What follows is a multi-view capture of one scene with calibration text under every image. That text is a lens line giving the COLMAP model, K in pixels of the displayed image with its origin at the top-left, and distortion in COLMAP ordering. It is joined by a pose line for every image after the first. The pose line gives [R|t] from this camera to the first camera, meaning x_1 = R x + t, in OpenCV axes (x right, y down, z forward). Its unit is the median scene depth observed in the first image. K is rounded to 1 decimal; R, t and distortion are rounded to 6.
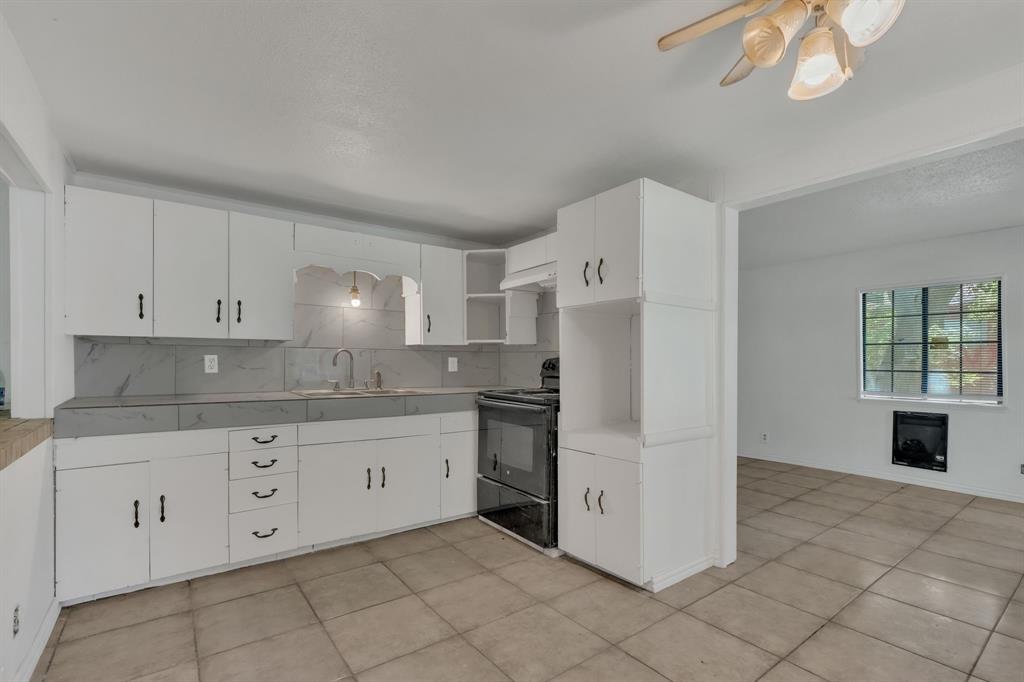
lens RADIAL K [[466.8, 0, 515.4], [0, 466.8, 365.6], [0, 0, 1]] dist [-0.003419, -0.000442]
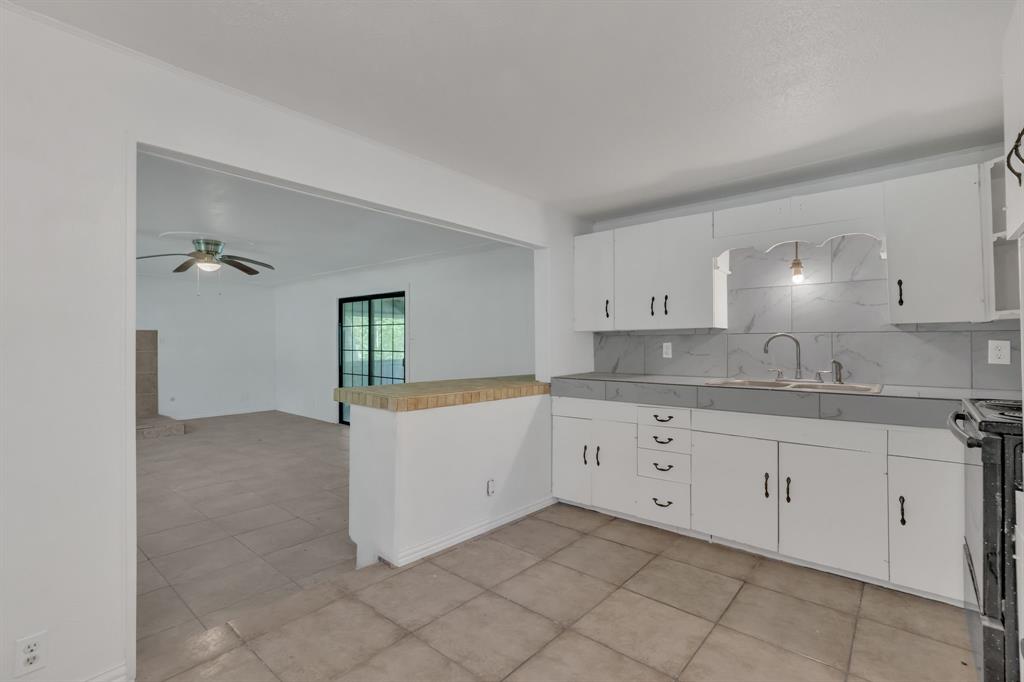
lens RADIAL K [[466.8, 0, 512.9], [0, 466.8, 342.0], [0, 0, 1]] dist [-0.003419, -0.000442]
pose [[0.222370, -0.012505, -0.974882, 0.430298], [-0.005956, 0.999882, -0.014184, -0.005911], [0.974944, 0.008960, 0.222269, 0.362890]]
